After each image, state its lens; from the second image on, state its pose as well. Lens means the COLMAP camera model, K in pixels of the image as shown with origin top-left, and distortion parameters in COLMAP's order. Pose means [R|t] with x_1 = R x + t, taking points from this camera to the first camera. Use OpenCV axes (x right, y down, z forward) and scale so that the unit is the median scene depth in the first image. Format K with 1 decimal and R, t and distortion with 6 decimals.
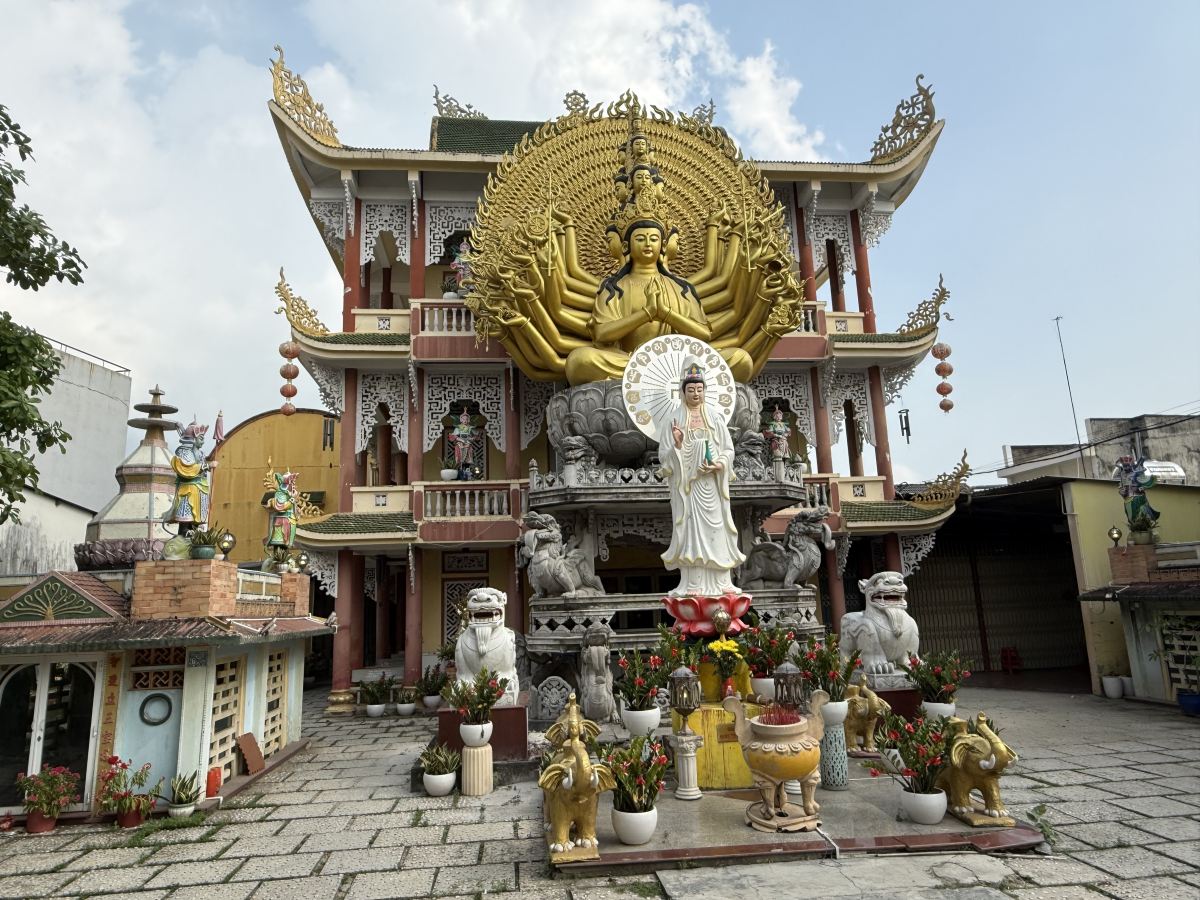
lens RADIAL K [[774.0, 0, 597.9], [0, 774.0, 452.3], [0, 0, 1]] dist [-0.022156, -0.000266]
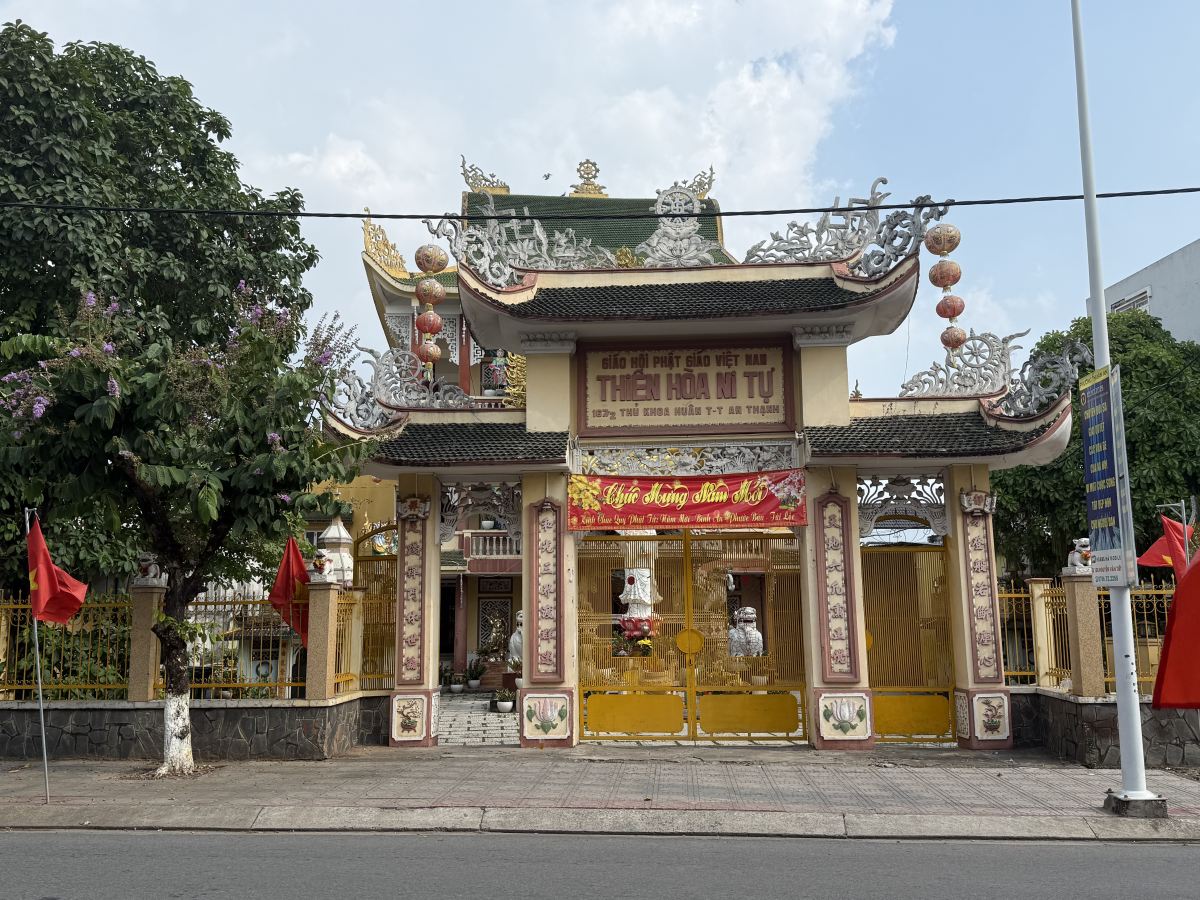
lens RADIAL K [[1082.9, 0, 598.9], [0, 1082.9, 447.4], [0, 0, 1]] dist [0.075915, 0.001267]
pose [[0.999560, 0.024180, -0.017190, 0.039289], [-0.023454, 0.998872, 0.041296, -0.199057], [0.018169, -0.040875, 0.998999, -0.966616]]
